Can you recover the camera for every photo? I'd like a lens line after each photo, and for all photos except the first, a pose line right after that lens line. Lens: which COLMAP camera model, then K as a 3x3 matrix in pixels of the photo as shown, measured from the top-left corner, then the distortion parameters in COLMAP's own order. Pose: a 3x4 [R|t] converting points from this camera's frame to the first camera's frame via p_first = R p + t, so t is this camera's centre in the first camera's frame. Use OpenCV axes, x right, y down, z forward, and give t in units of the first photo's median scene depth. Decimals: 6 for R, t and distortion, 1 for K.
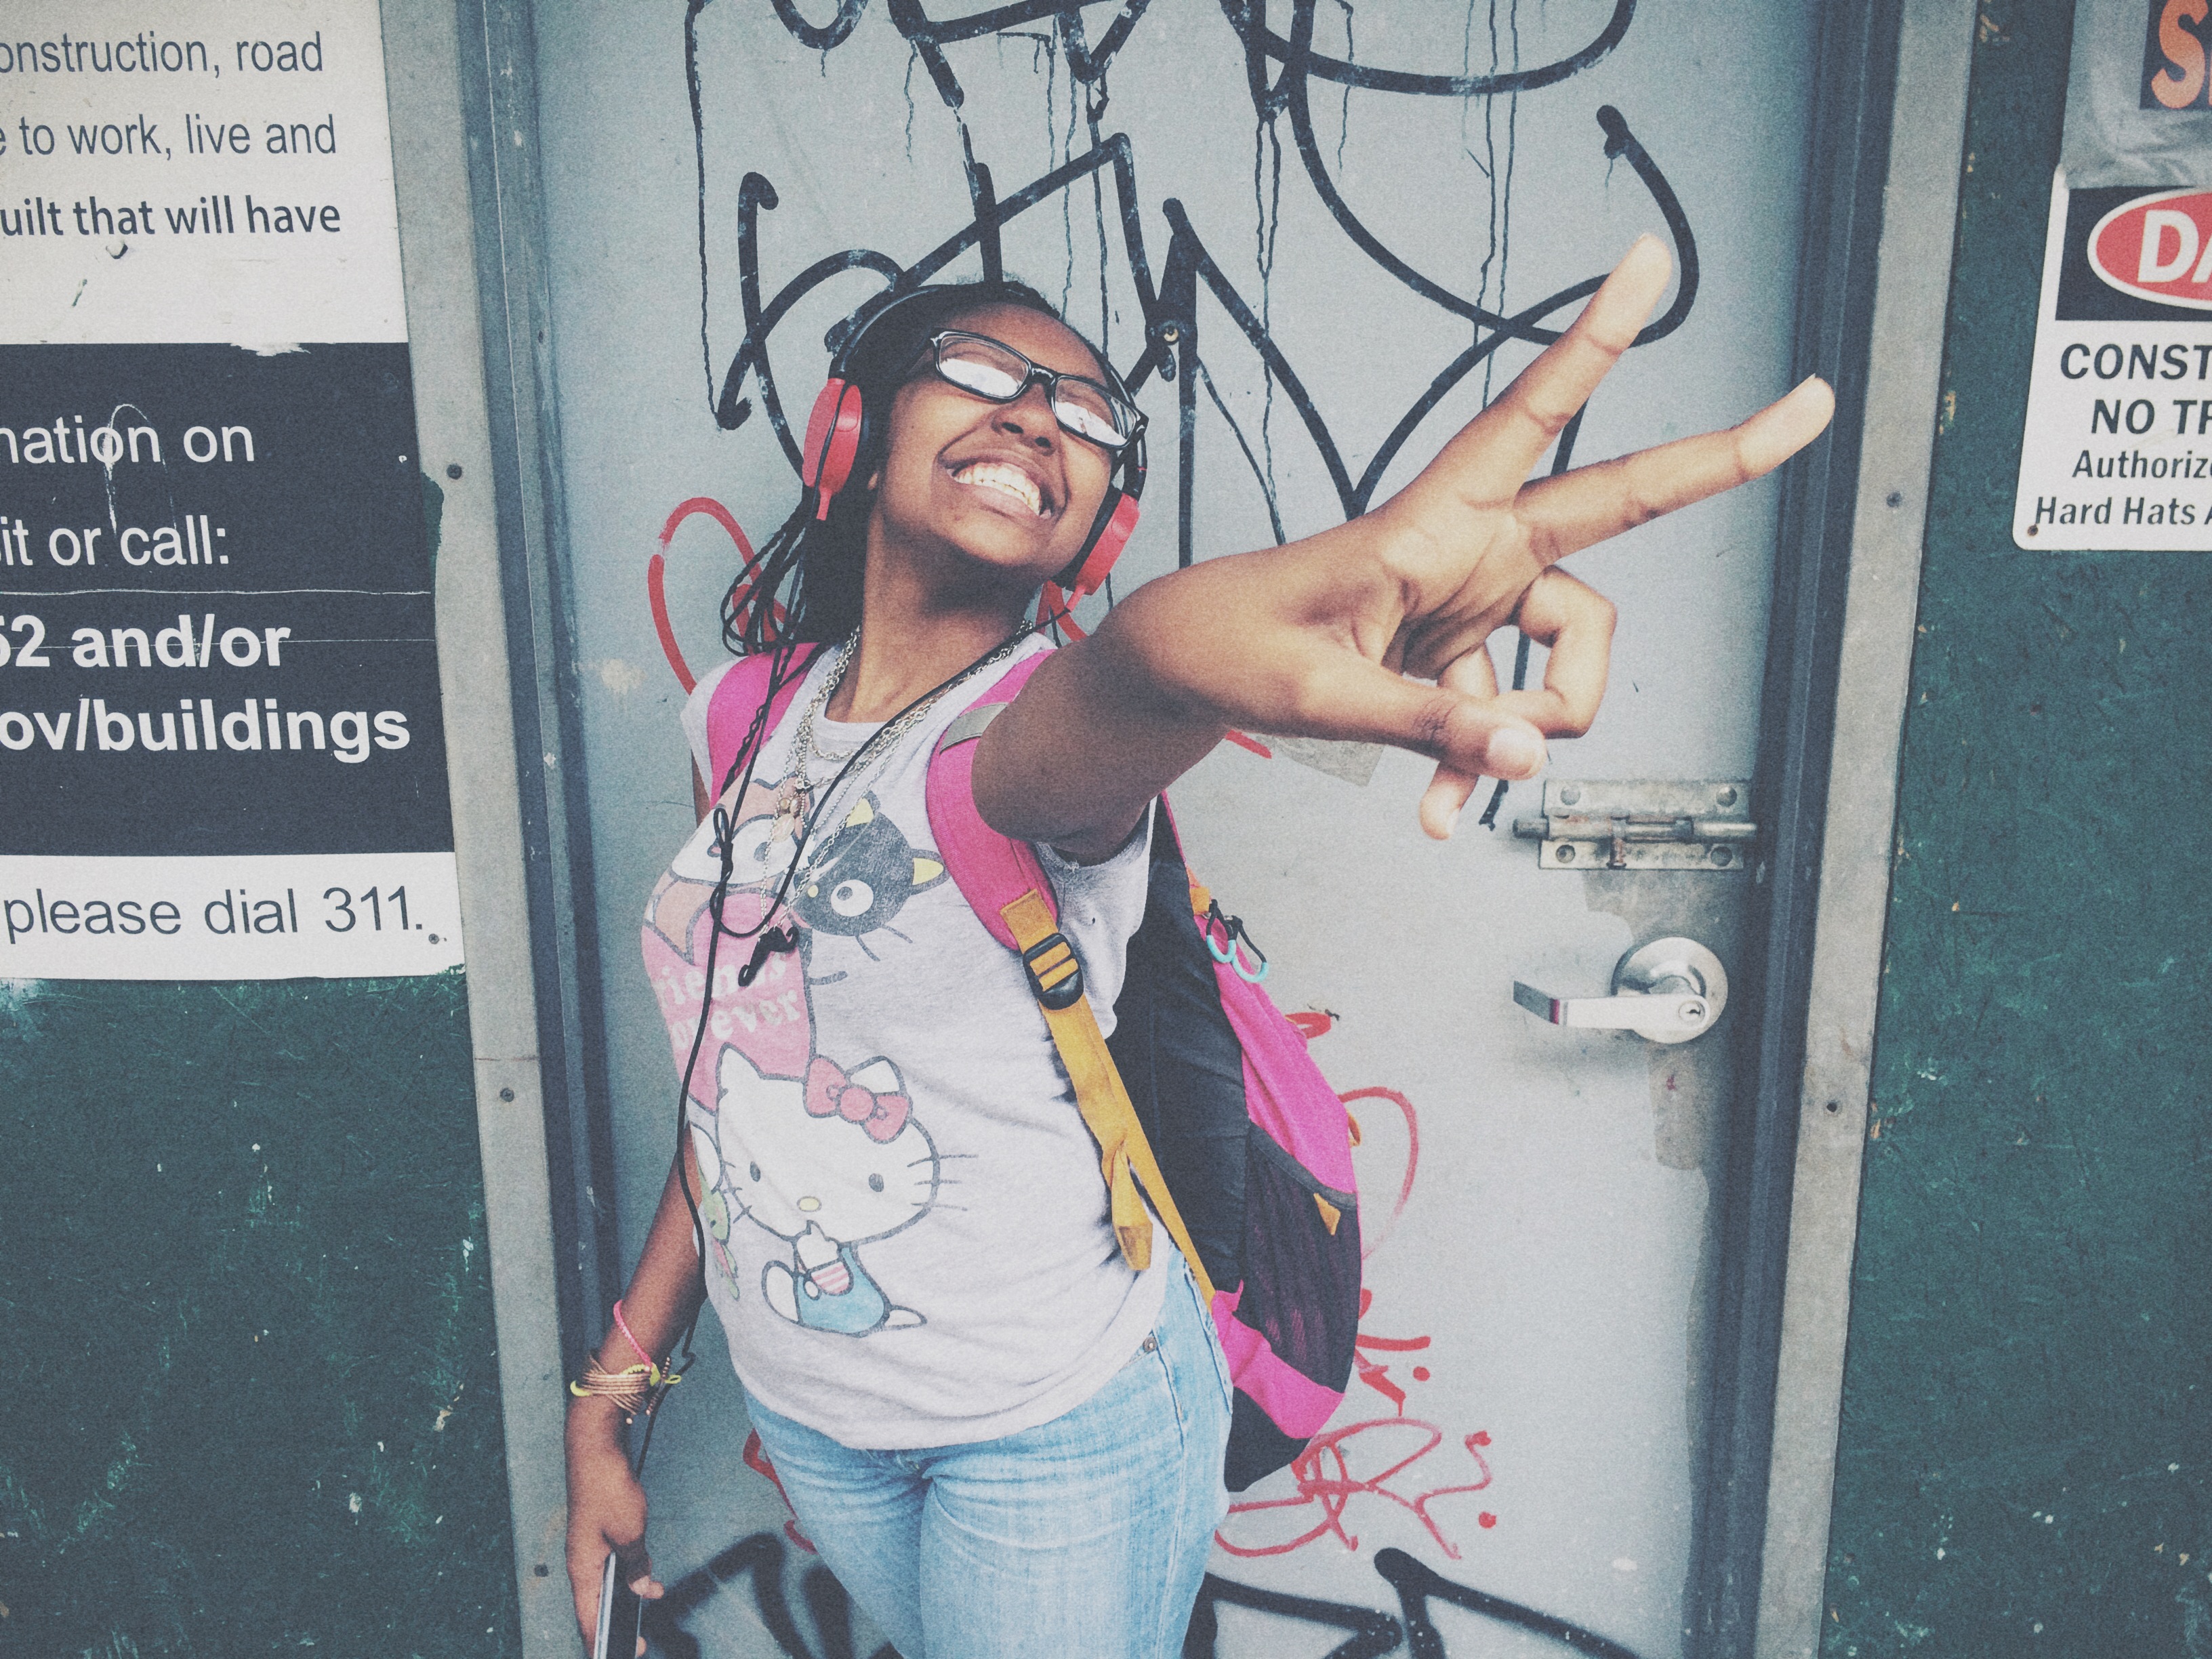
lens RADIAL K [[1726.5, 0, 1131.8], [0, 1726.5, 843.1], [0, 0, 1]] dist [0.104563, -0.142749]
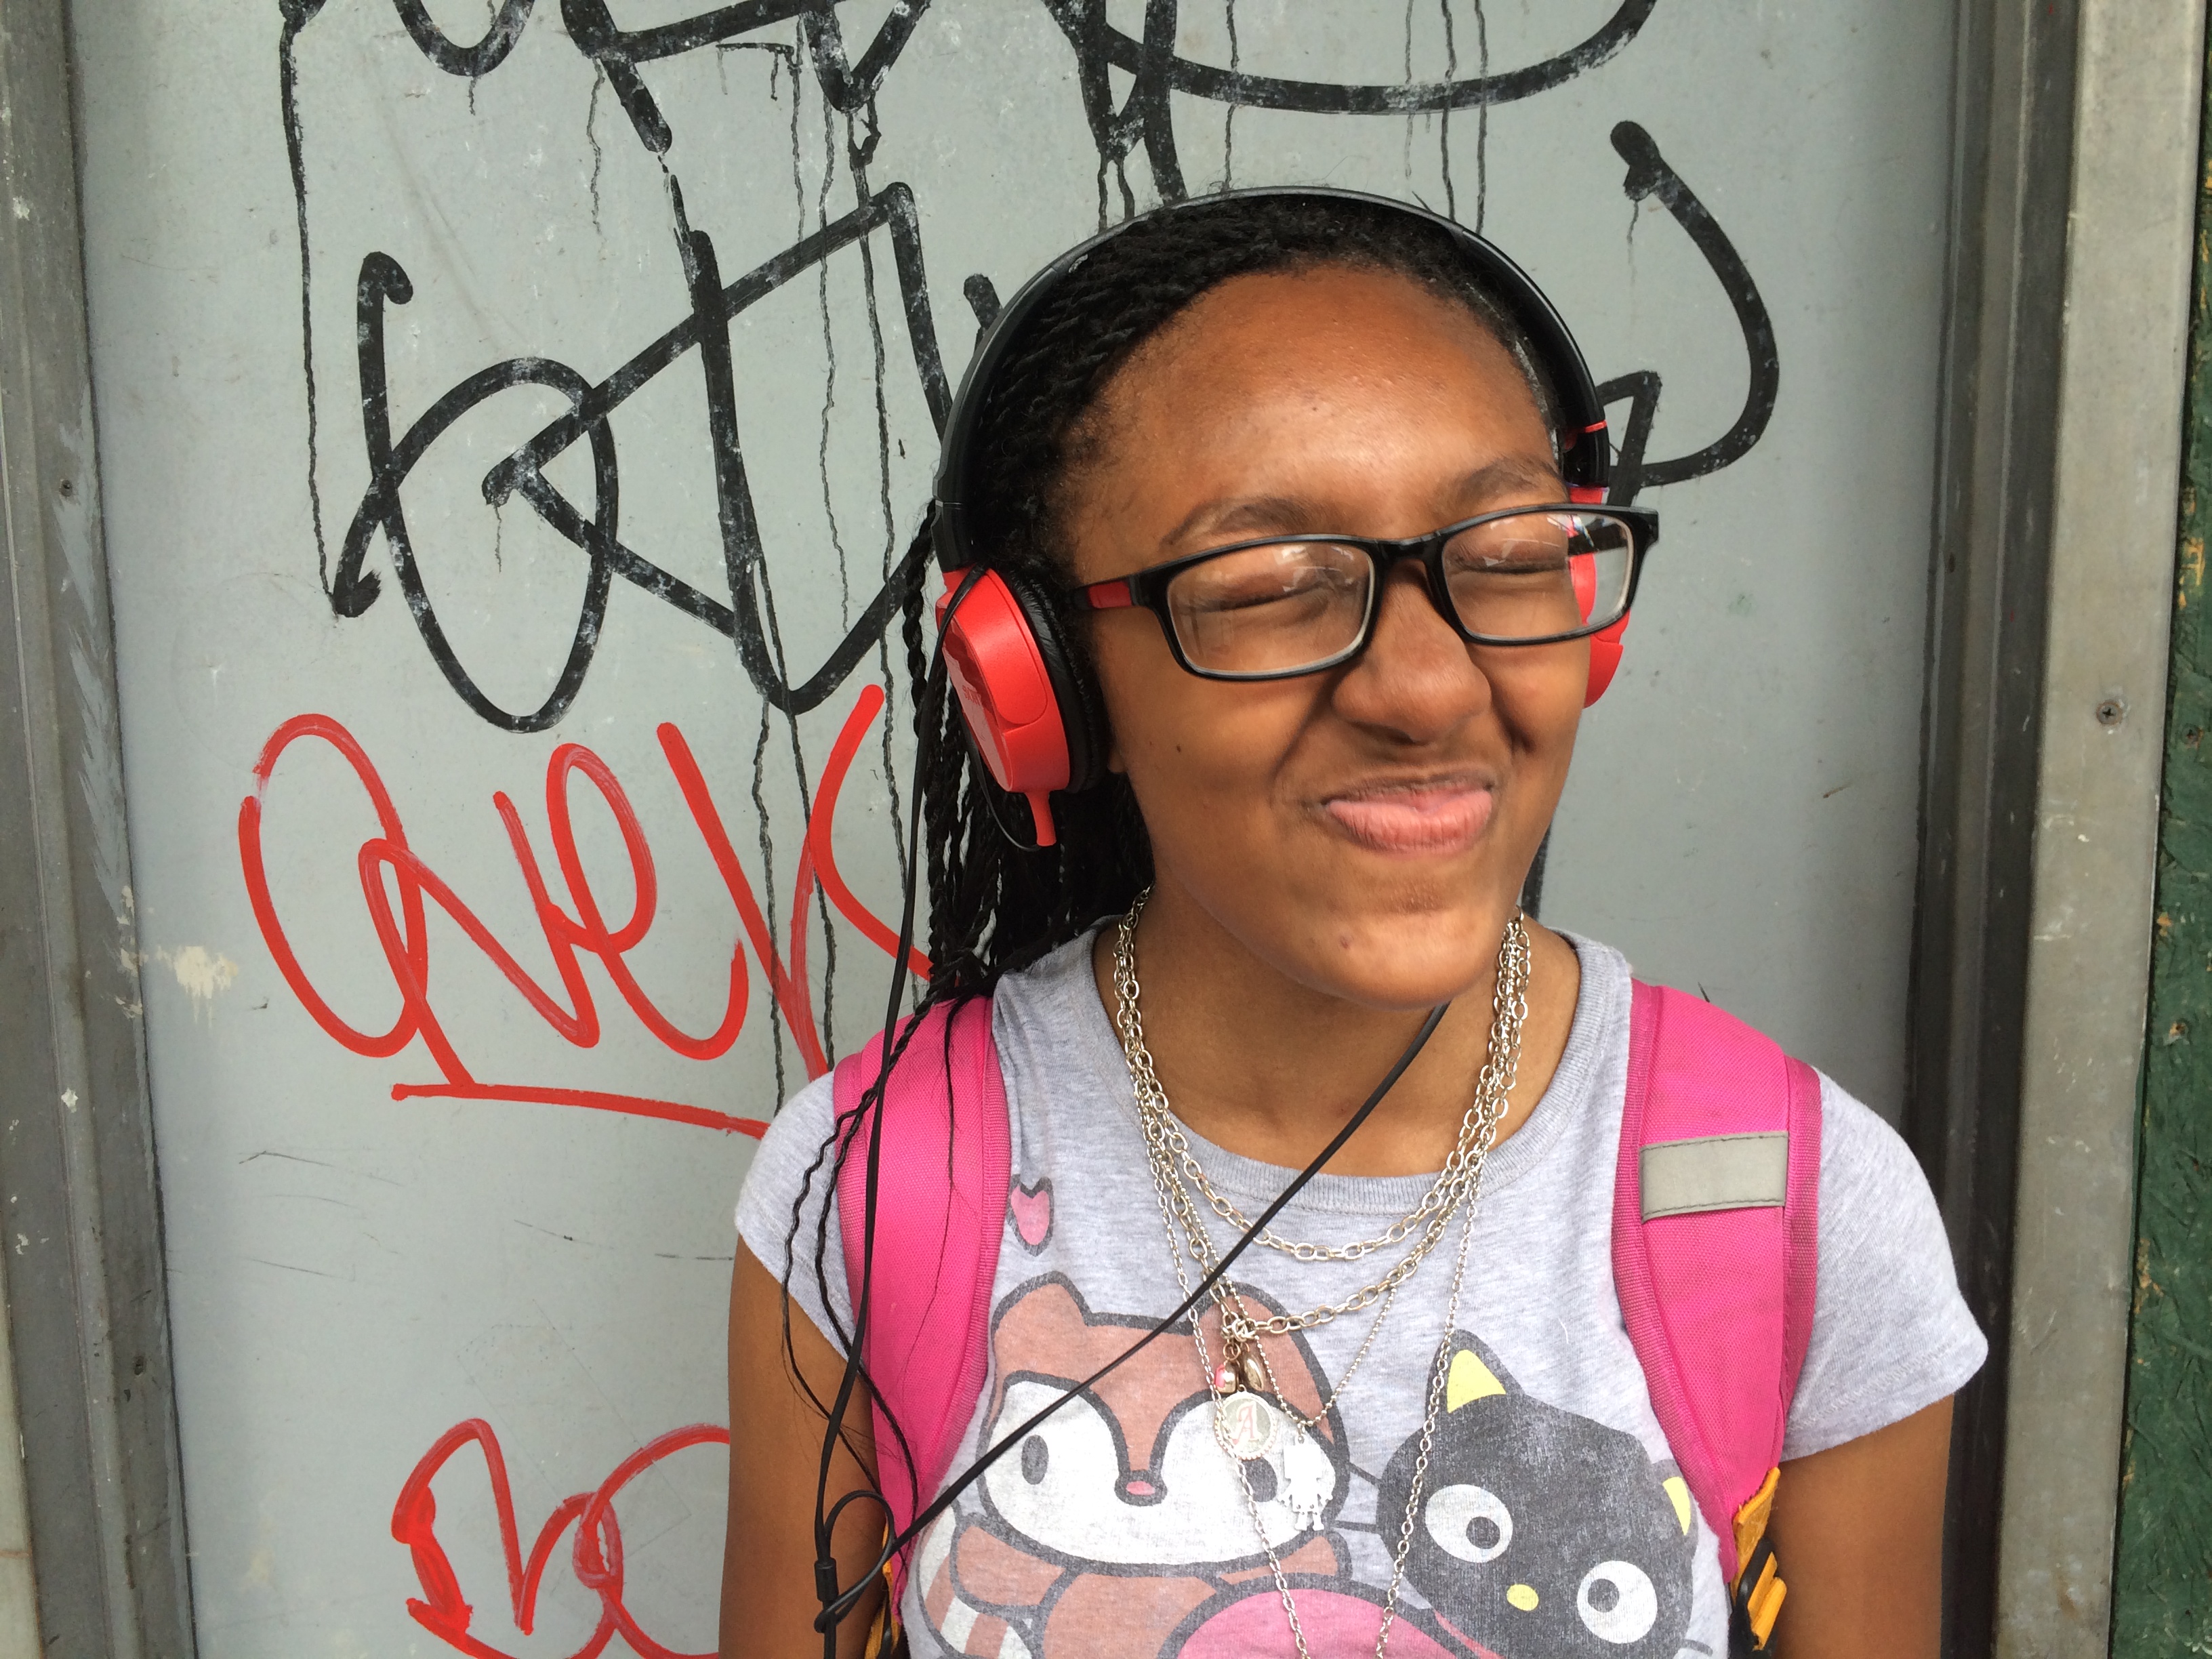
lens RADIAL K [[1891.4, 0, 1099.5], [0, 1891.4, 890.1], [0, 0, 1]] dist [0.085934, -0.120227]
pose [[0.997466, 0.001064, -0.071130, 0.124170], [-0.007899, 0.995361, -0.095883, -0.063684], [0.070698, 0.096202, 0.992848, 0.299639]]
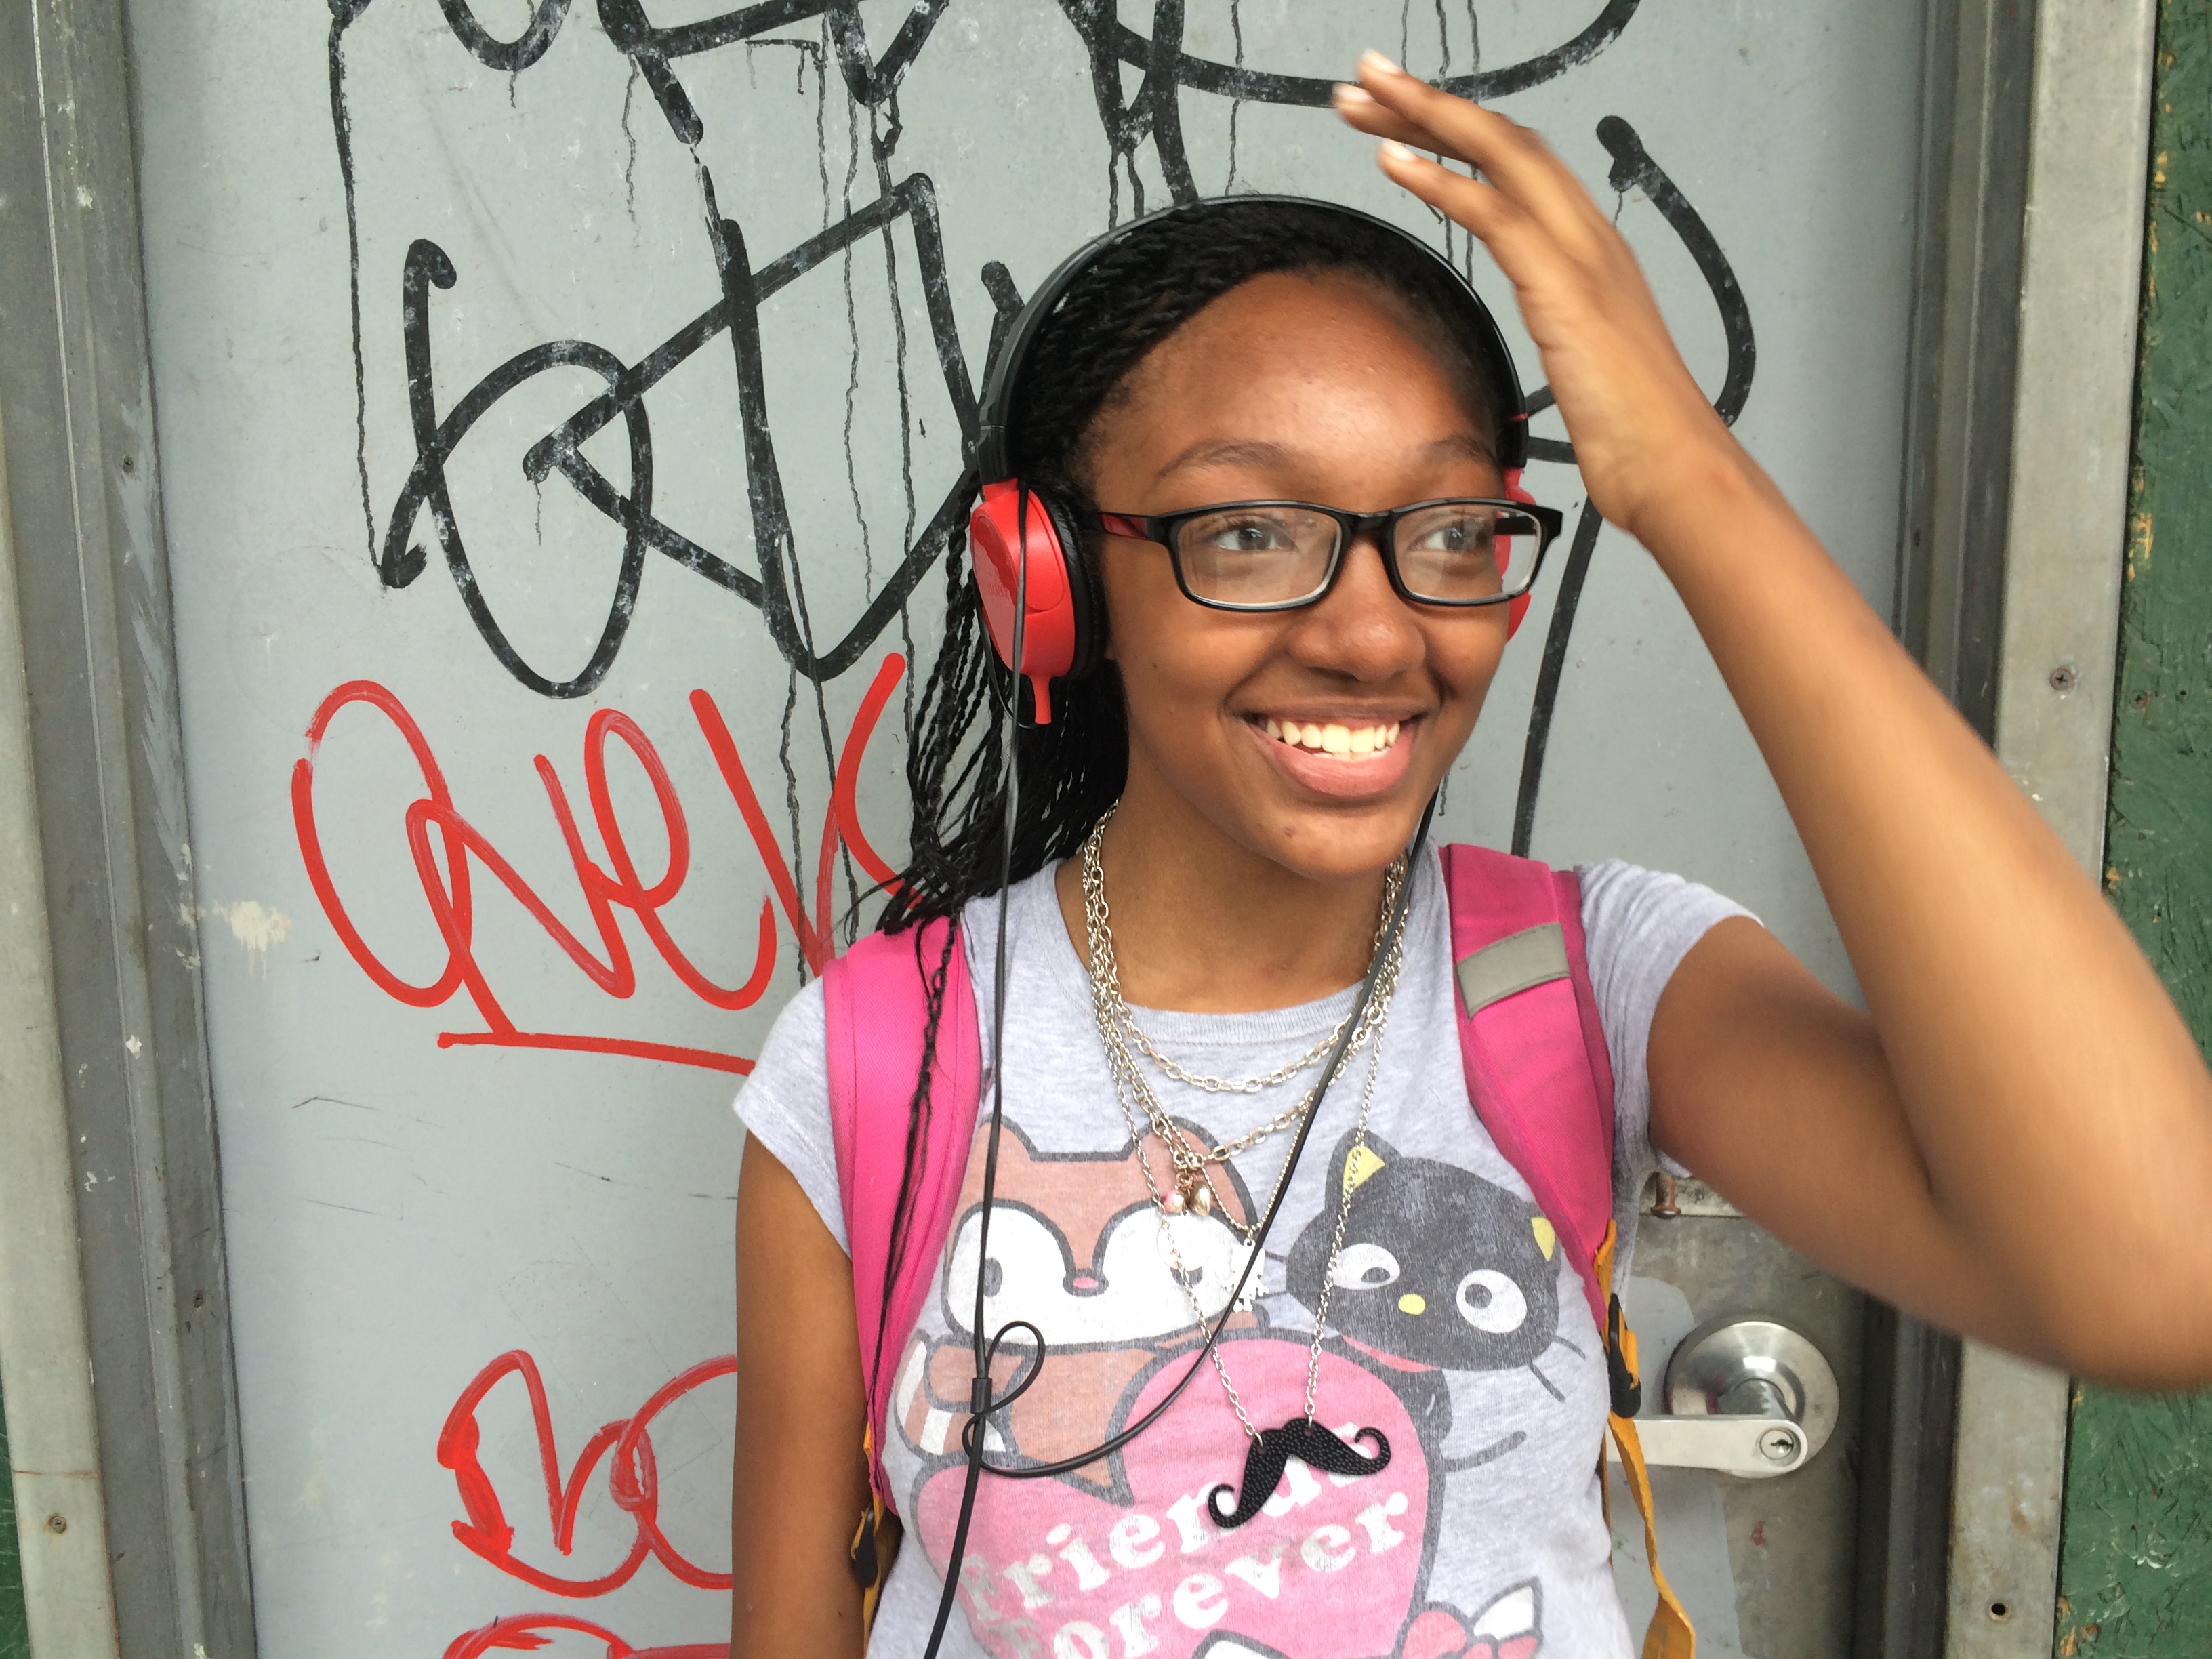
lens RADIAL K [[1860.9, 0, 1110.2], [0, 1860.9, 886.6], [0, 0, 1]] dist [0.089382, -0.124181]
pose [[0.997417, 0.003121, -0.071761, 0.126885], [-0.009123, 0.996468, -0.083473, -0.054597], [0.071247, 0.083912, 0.993923, 0.271797]]
